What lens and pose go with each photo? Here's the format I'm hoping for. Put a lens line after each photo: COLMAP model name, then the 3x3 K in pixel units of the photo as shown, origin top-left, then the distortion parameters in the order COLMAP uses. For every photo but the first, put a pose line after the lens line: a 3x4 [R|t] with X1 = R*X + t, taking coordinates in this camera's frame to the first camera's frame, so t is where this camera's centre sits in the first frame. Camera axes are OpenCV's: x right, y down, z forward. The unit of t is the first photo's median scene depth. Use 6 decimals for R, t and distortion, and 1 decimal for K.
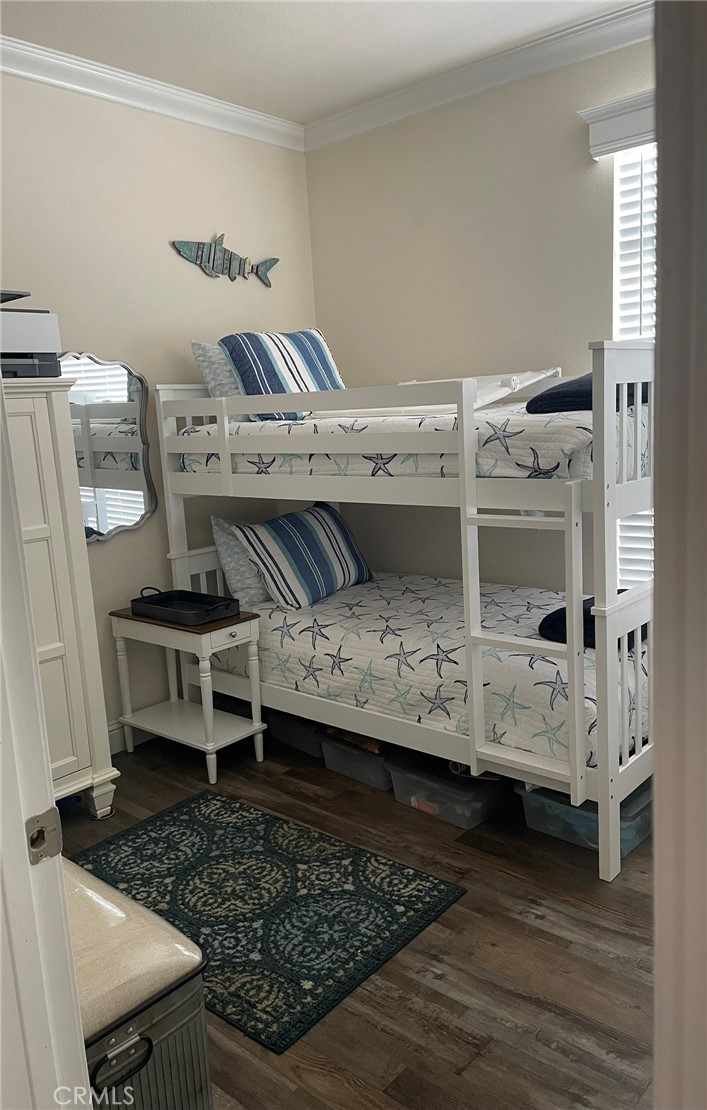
lens RADIAL K [[838.8, 0, 355.5], [0, 838.8, 537.5], [0, 0, 1]] dist [0.005167, 0.000131]
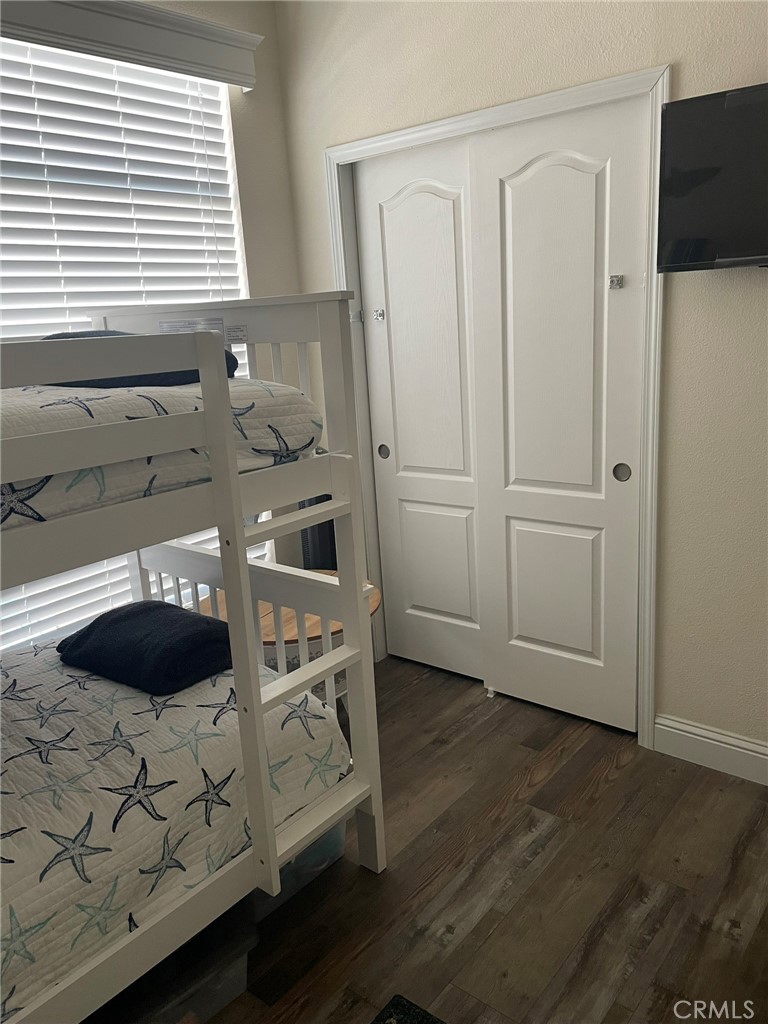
lens RADIAL K [[748.1, 0, 384.0], [0, 748.1, 512.0], [0, 0, 1]] dist [0.193086, -0.237569]
pose [[-0.029830, -0.184794, 0.982324, -0.473191], [0.221035, 0.957213, 0.186782, -0.134335], [-0.974810, 0.222700, 0.012292, 0.892719]]
